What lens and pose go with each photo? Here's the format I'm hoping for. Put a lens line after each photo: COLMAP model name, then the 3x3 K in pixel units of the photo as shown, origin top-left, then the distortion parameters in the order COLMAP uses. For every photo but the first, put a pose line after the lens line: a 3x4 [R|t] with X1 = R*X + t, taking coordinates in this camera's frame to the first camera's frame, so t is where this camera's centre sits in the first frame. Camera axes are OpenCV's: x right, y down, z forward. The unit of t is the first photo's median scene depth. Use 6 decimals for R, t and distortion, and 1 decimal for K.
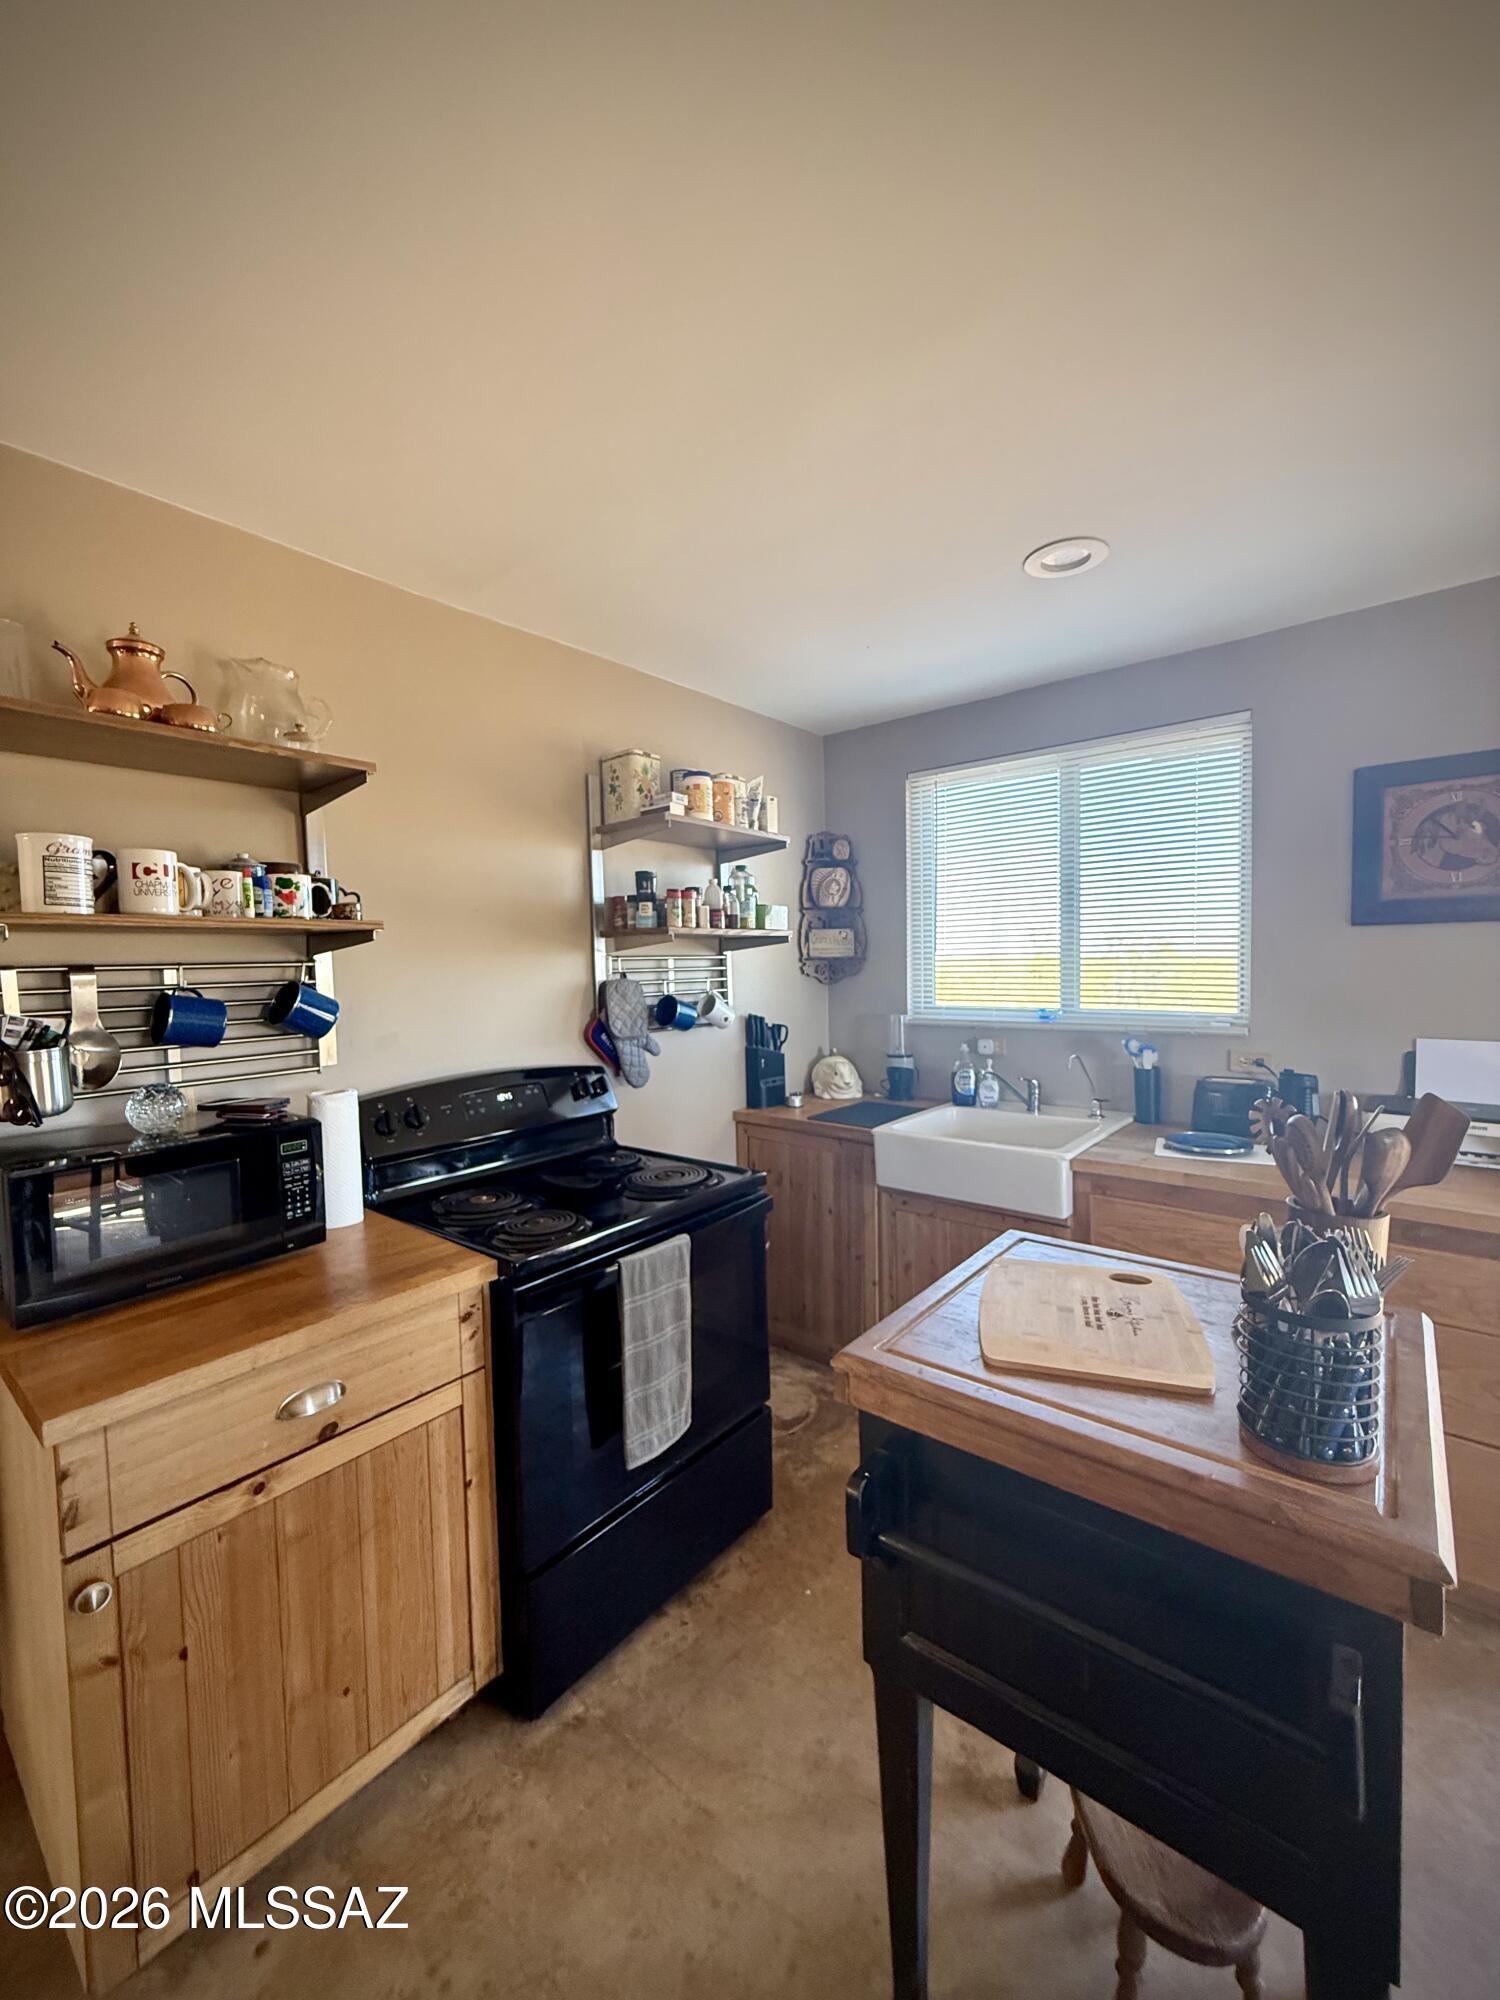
lens RADIAL K [[805.8, 0, 750.0], [0, 805.8, 1000.0], [0, 0, 1]] dist [0.002356, 0.000084]
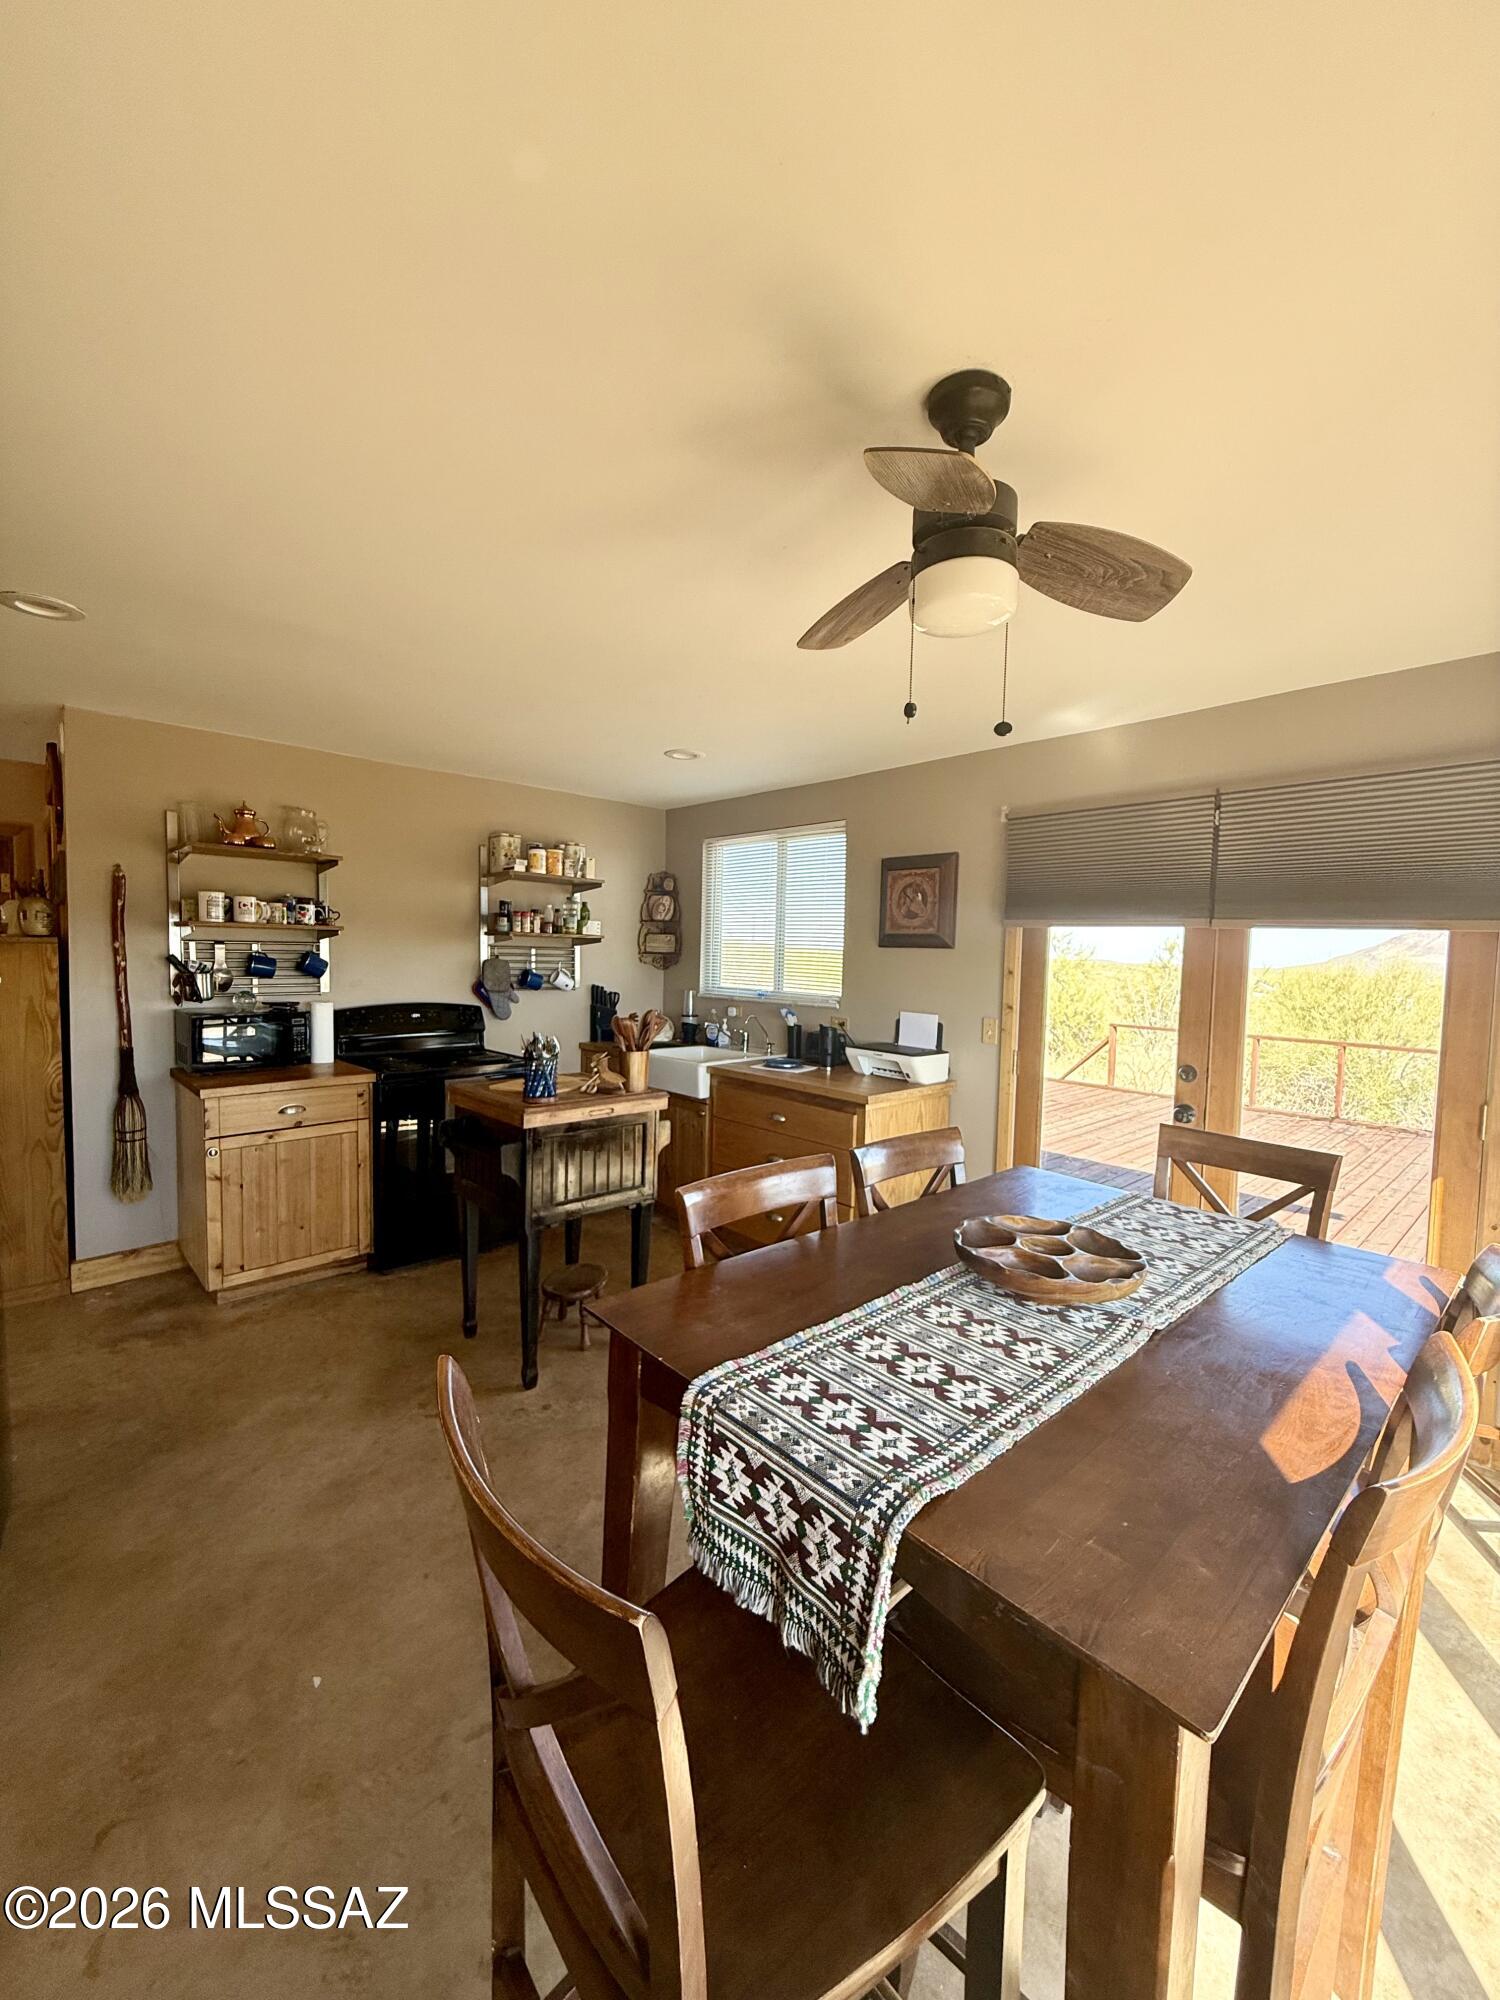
lens RADIAL K [[803.0, 0, 750.0], [0, 803.0, 1000.0], [0, 0, 1]] dist [0.000916, 0.000092]
pose [[0.991971, 0.051195, -0.115642, 0.722578], [-0.050055, 0.998665, 0.012738, 0.017013], [0.116140, -0.006847, 0.993209, -0.841495]]
